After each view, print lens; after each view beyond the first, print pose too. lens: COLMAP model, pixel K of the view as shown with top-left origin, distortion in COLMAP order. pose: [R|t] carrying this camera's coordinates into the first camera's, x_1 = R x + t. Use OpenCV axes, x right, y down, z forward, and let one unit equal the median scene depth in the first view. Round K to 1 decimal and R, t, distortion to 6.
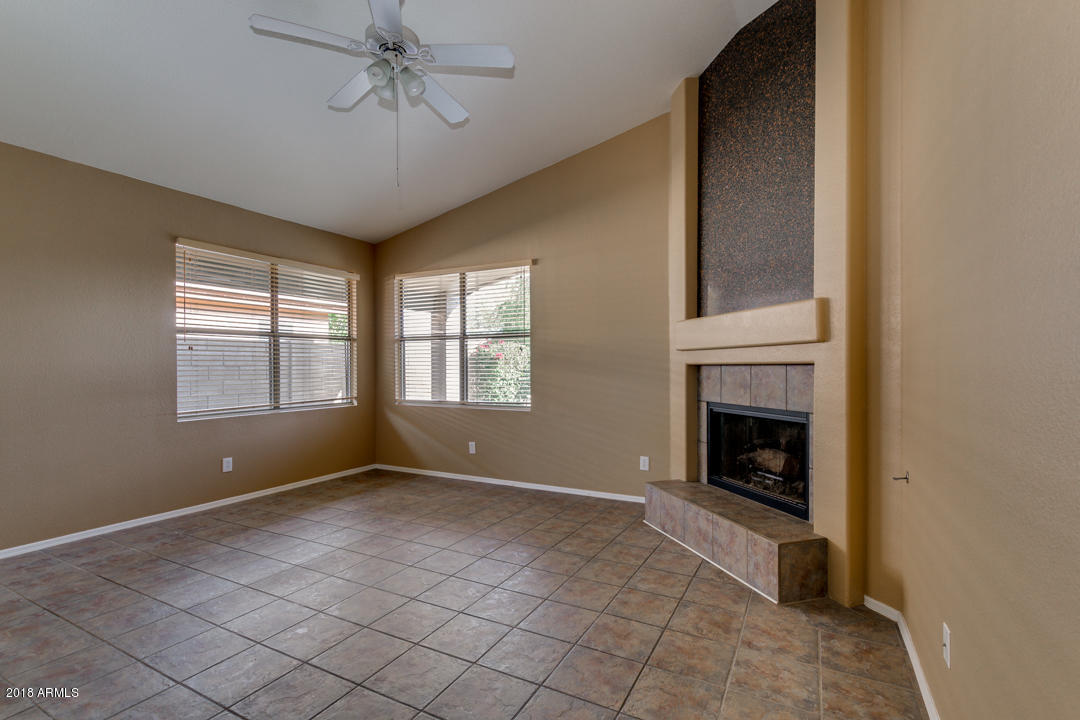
lens RADIAL K [[505.6, 0, 532.2], [0, 505.6, 370.5], [0, 0, 1]] dist [0.010106, -0.003805]
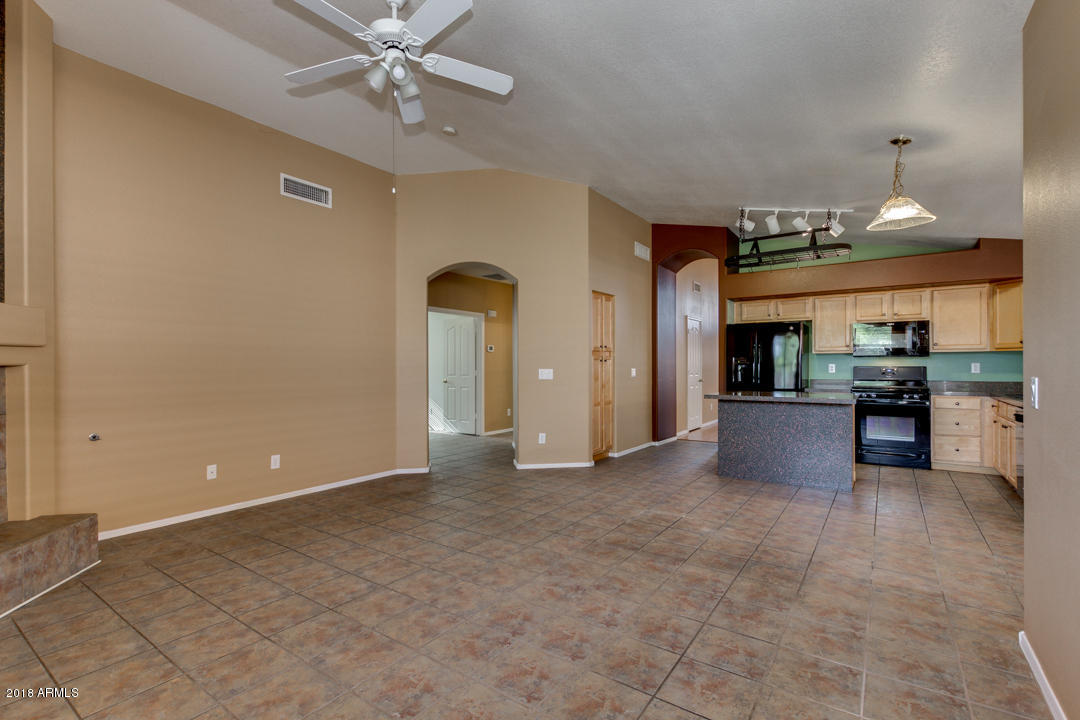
lens RADIAL K [[505.6, 0, 531.4], [0, 505.6, 369.7], [0, 0, 1]] dist [0.010106, -0.003805]
pose [[-0.993856, 0.006680, 0.110477, -0.459056], [0.009234, 0.999701, 0.022628, -0.015251], [-0.110293, 0.023509, -0.993621, 1.387593]]
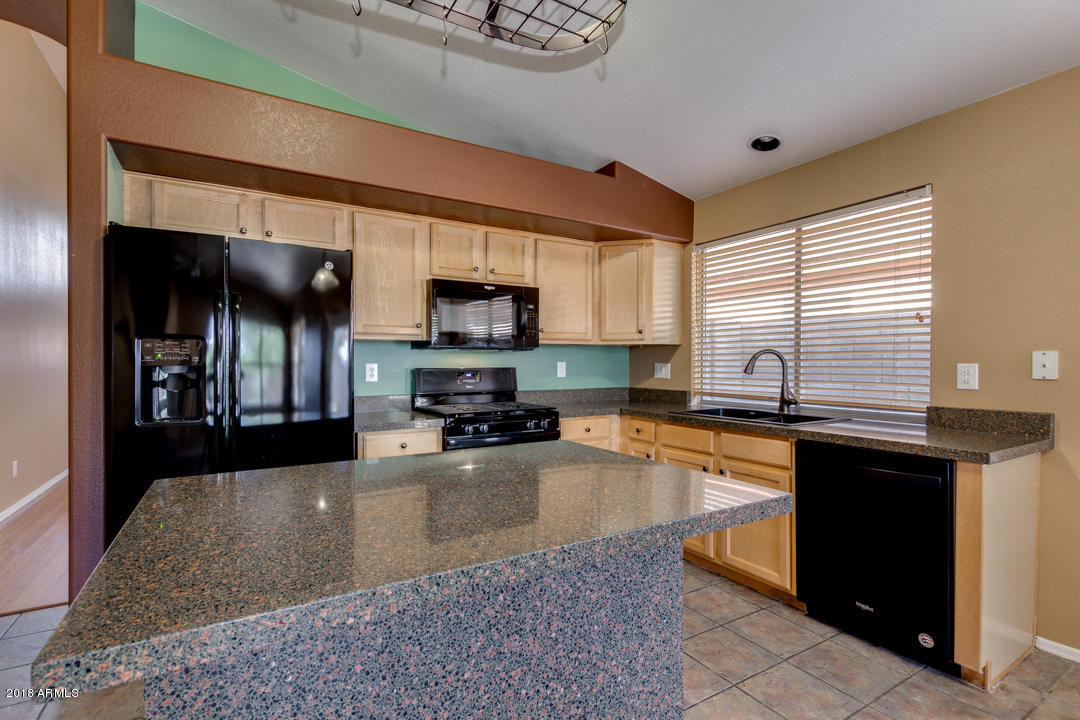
lens RADIAL K [[505.6, 0, 531.7], [0, 505.6, 362.6], [0, 0, 1]] dist [0.010106, -0.003805]
pose [[-0.512624, 0.005237, -0.858597, -0.727311], [-0.006256, 0.999932, 0.009834, 0.004002], [0.858591, 0.010413, -0.512556, 0.140488]]
